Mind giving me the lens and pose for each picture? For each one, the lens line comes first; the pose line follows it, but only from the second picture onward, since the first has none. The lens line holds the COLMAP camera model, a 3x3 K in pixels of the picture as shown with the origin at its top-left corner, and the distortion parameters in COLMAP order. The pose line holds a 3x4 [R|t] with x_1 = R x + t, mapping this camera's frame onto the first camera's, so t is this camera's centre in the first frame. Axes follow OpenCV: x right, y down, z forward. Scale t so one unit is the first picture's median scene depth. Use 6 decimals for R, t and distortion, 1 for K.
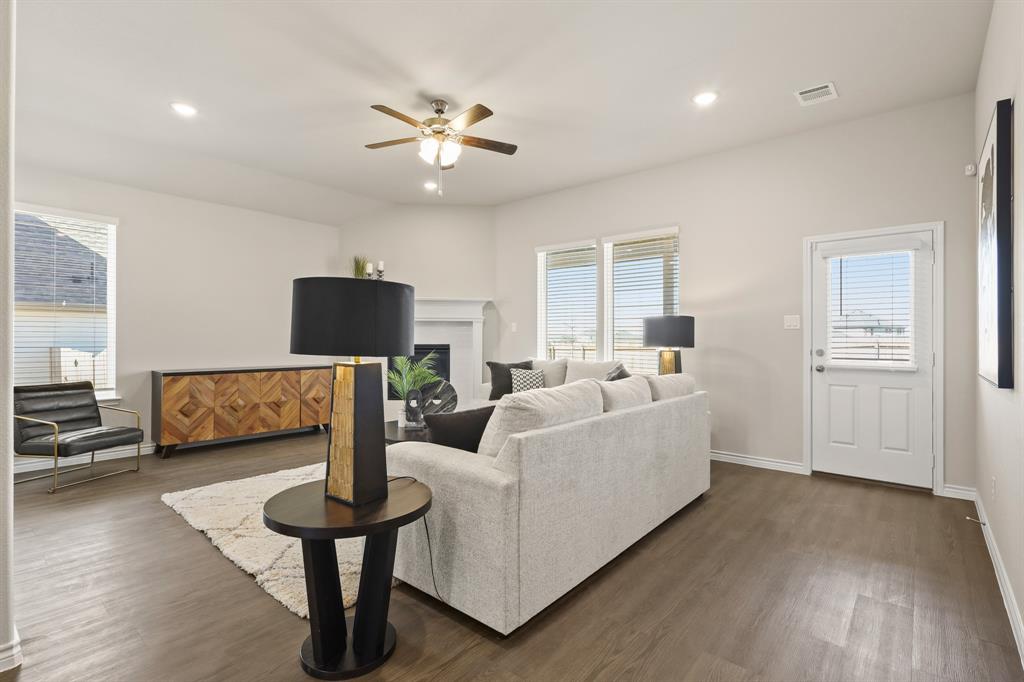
lens RADIAL K [[483.4, 0, 511.7], [0, 483.4, 338.0], [0, 0, 1]] dist [0.000409, 0.000419]
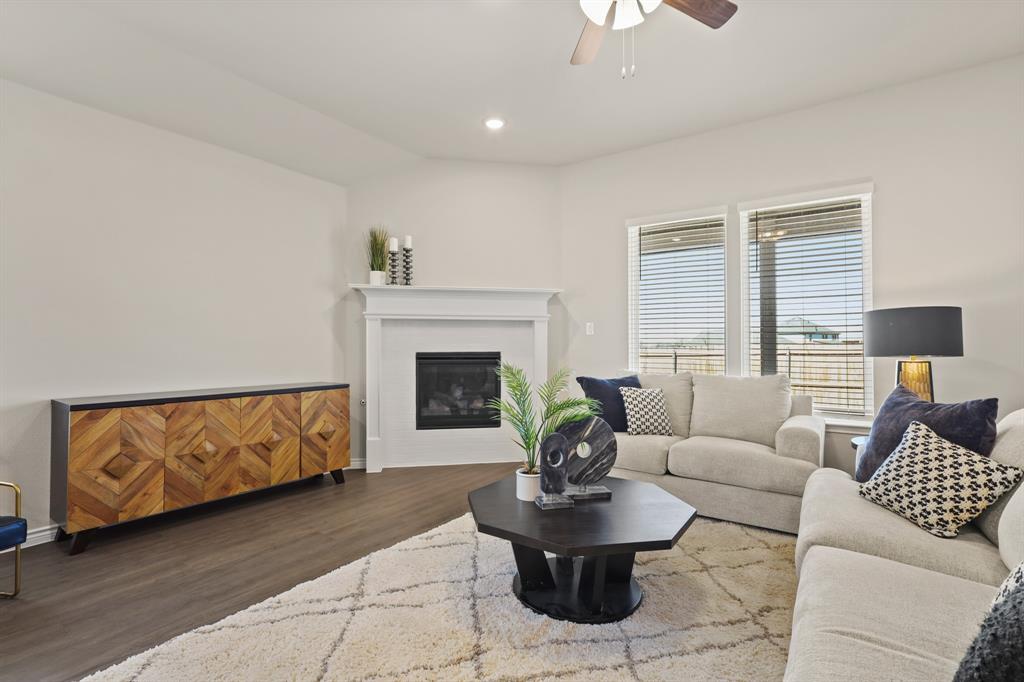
lens RADIAL K [[483.4, 0, 512.4], [0, 483.4, 341.1], [0, 0, 1]] dist [0.000409, 0.000419]
pose [[0.995400, -0.001471, 0.095793, -0.227387], [0.002067, 0.999979, -0.006119, 0.001430], [-0.095782, 0.006289, 0.995382, 0.337002]]
